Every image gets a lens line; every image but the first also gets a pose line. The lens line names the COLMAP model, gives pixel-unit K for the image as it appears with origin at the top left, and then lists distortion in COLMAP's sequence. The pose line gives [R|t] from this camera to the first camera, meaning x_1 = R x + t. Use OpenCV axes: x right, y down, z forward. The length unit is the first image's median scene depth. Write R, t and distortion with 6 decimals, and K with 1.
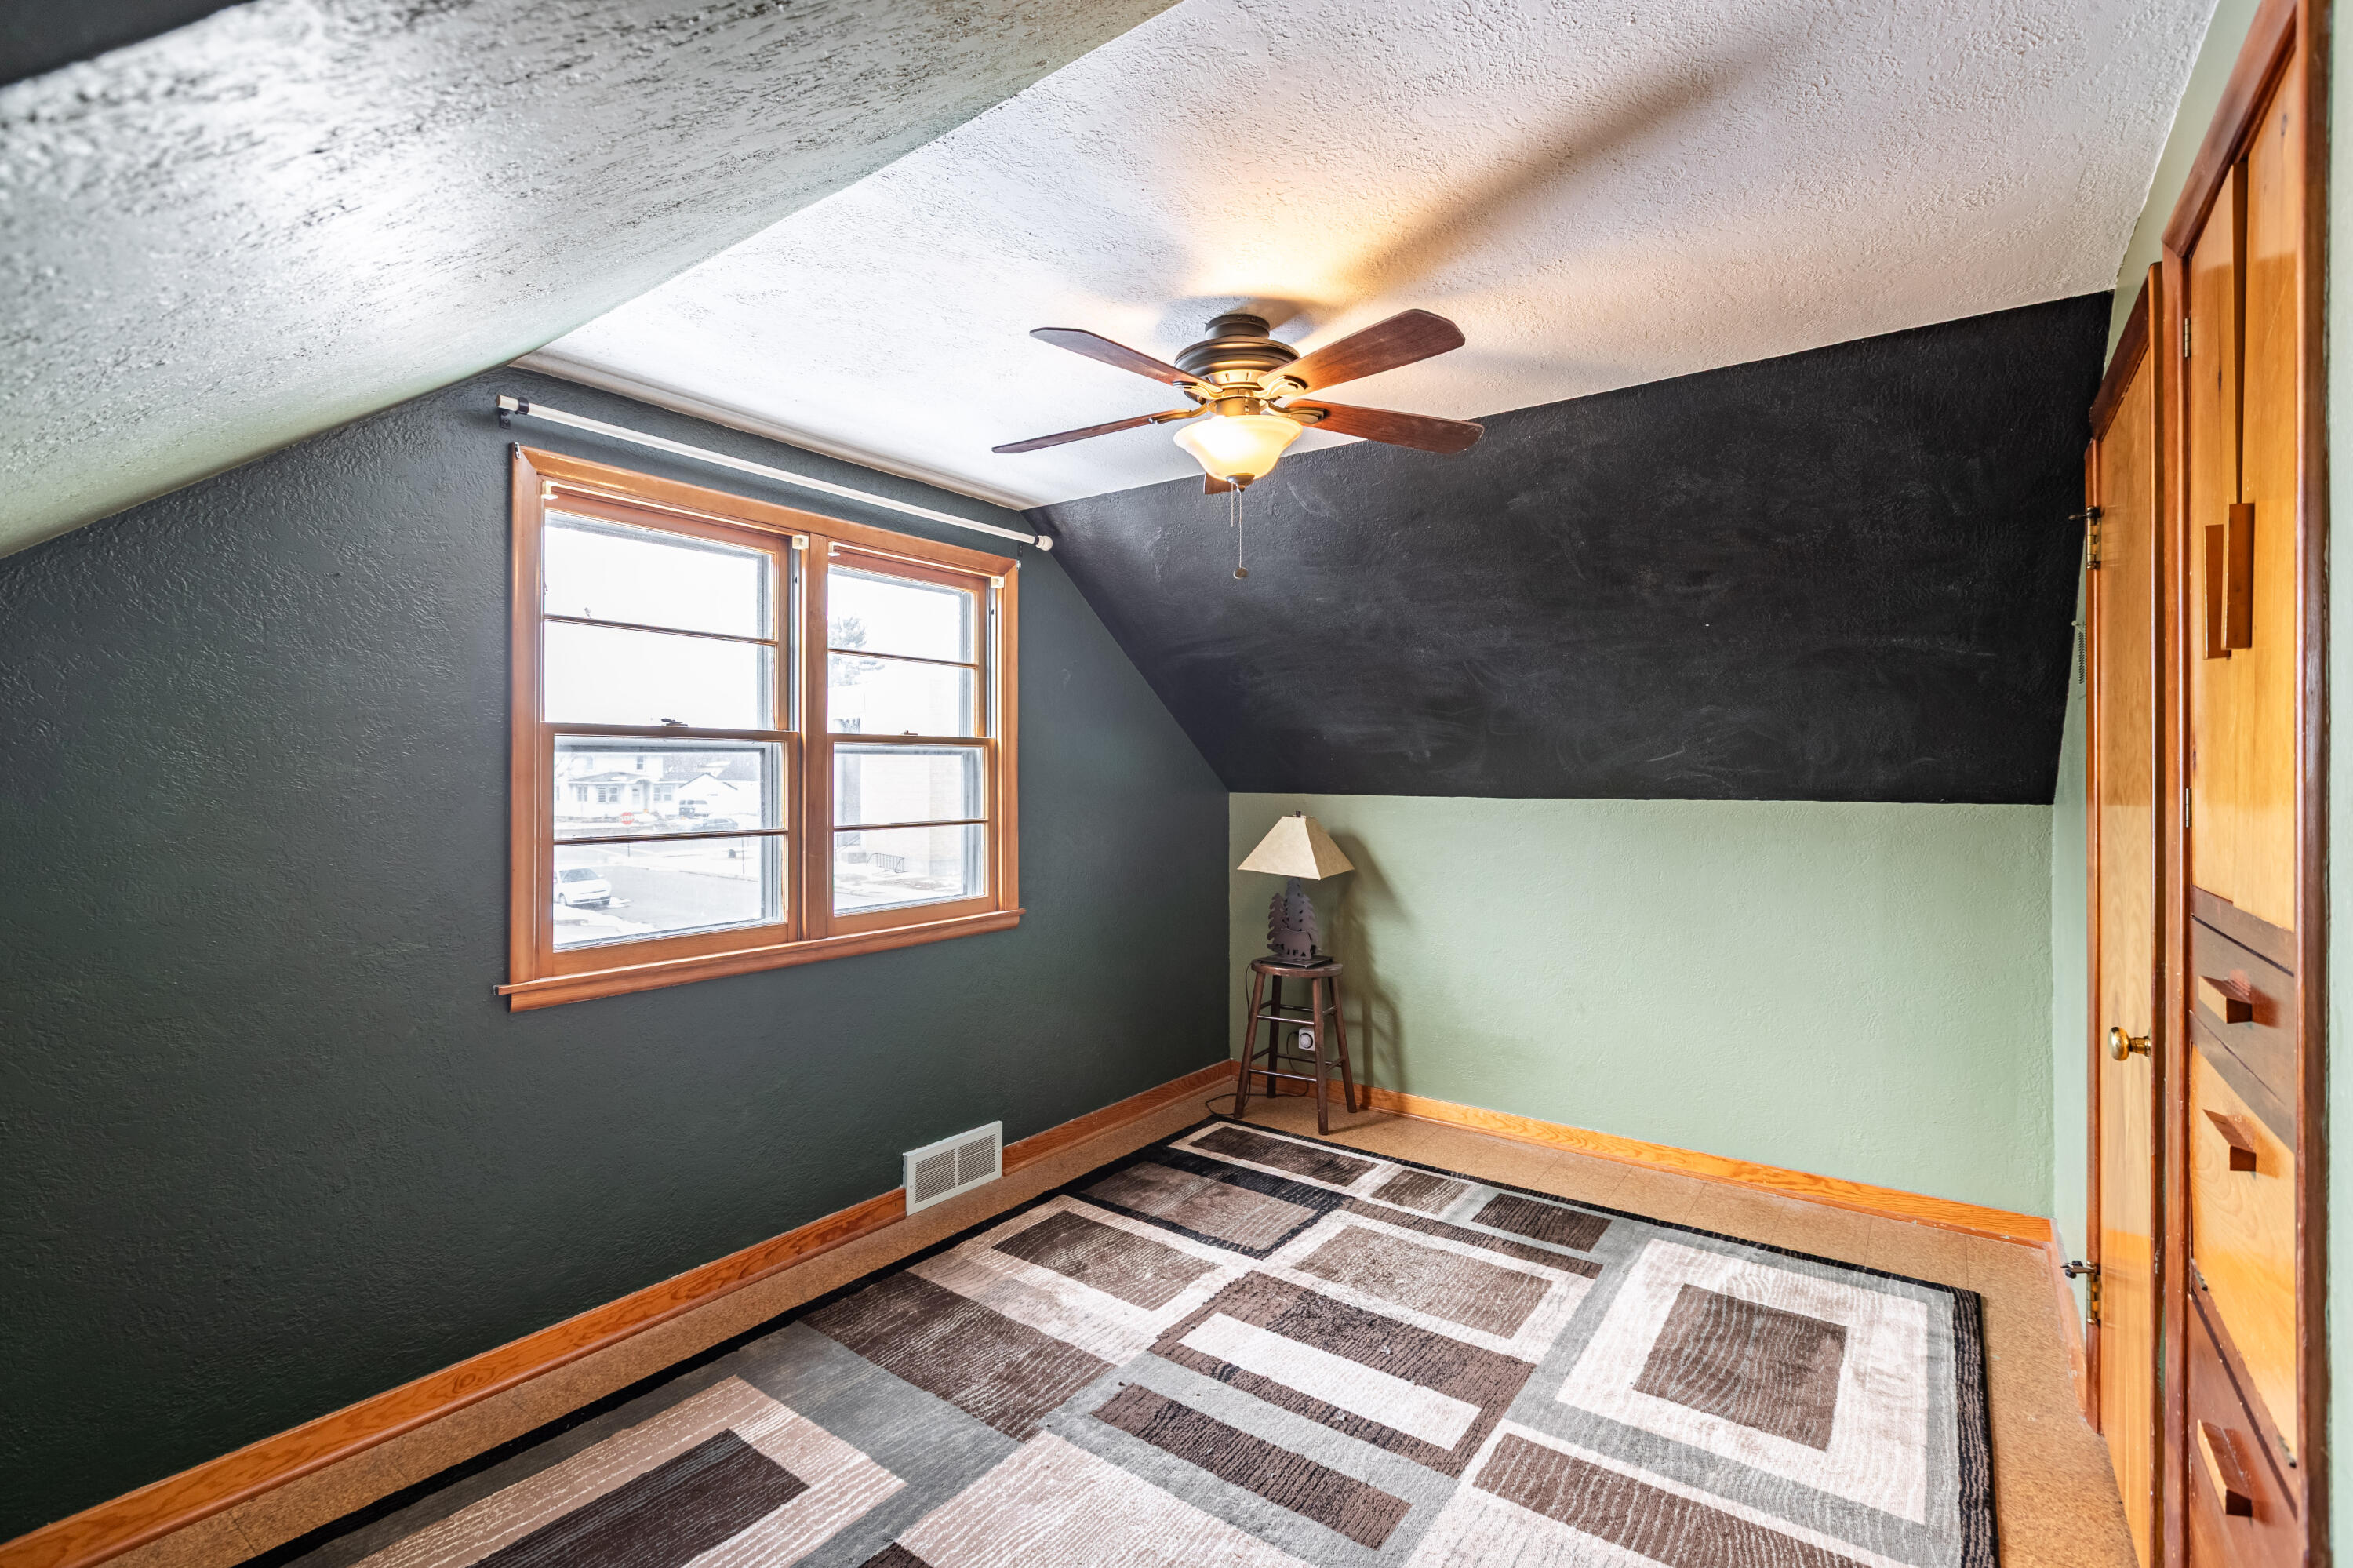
lens RADIAL K [[1041.9, 0, 1167.5], [0, 1041.9, 776.4], [0, 0, 1]] dist [0.001232, -0.001509]
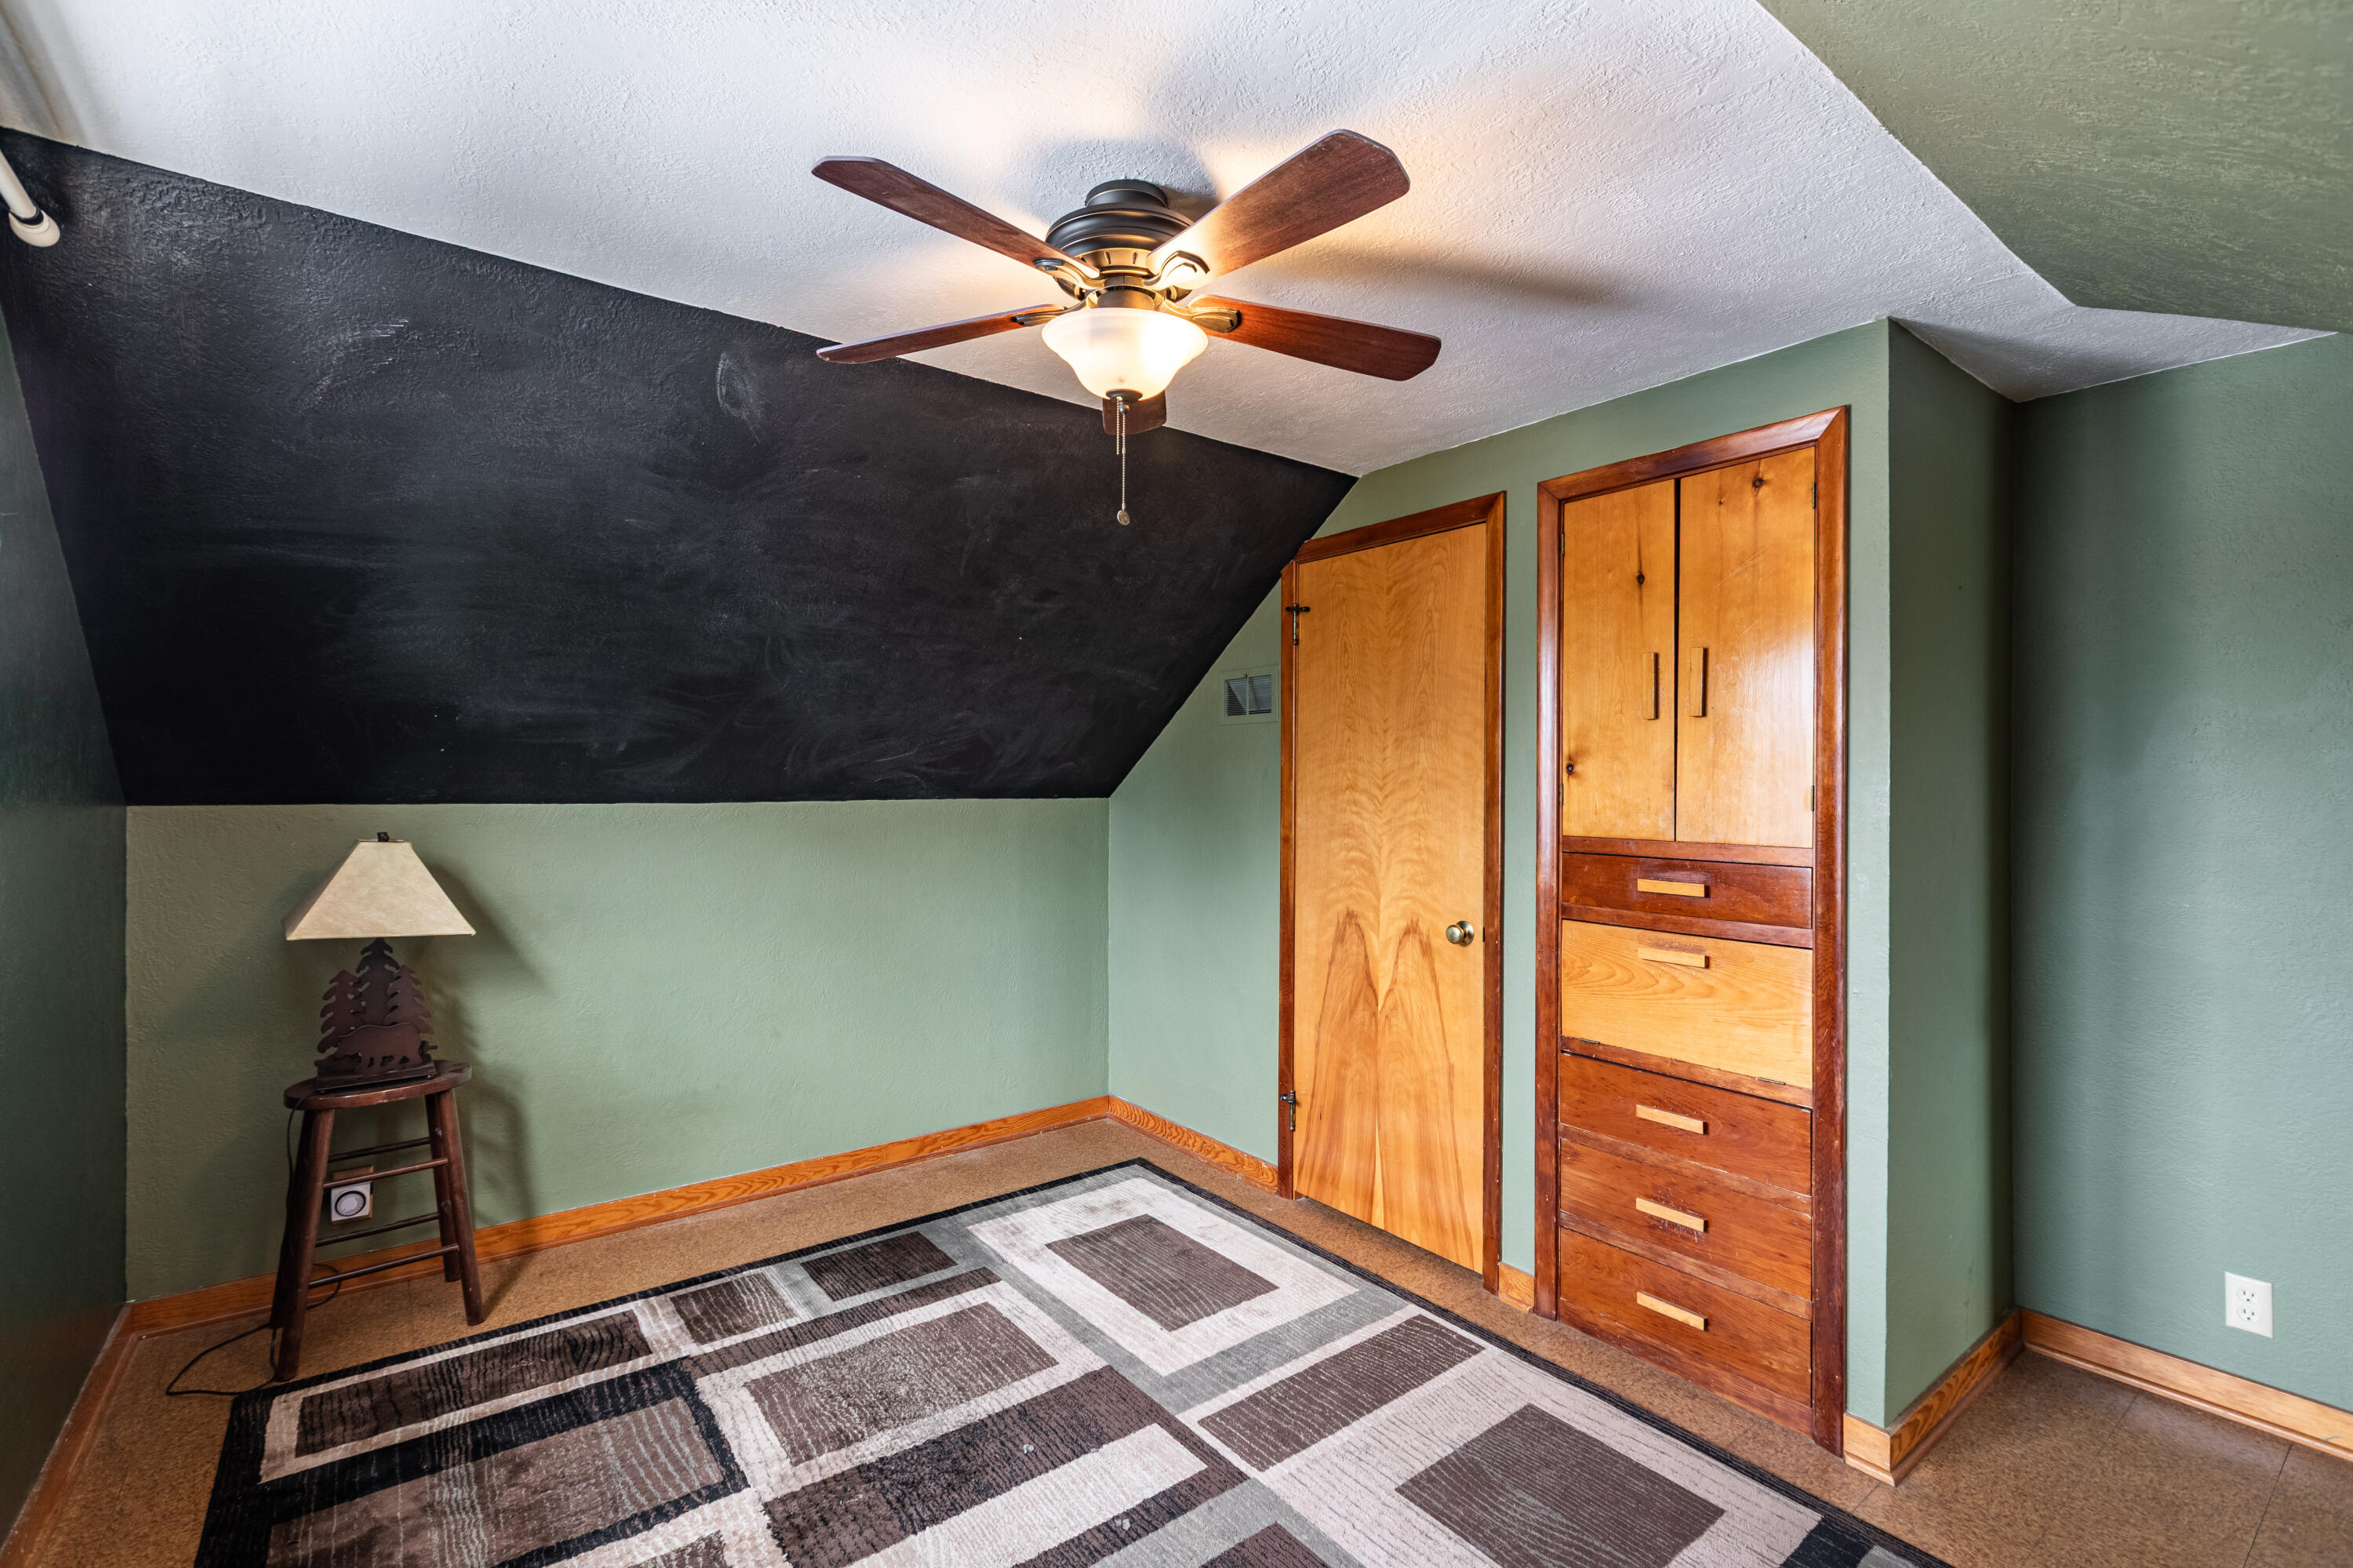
lens RADIAL K [[1041.9, 0, 1174.5], [0, 1041.9, 774.1], [0, 0, 1]] dist [0.001232, -0.001509]
pose [[0.286532, 0.002547, 0.958067, -0.435357], [-0.000929, 0.999997, -0.002381, -0.000345], [-0.958070, -0.000208, 0.286533, 0.483683]]
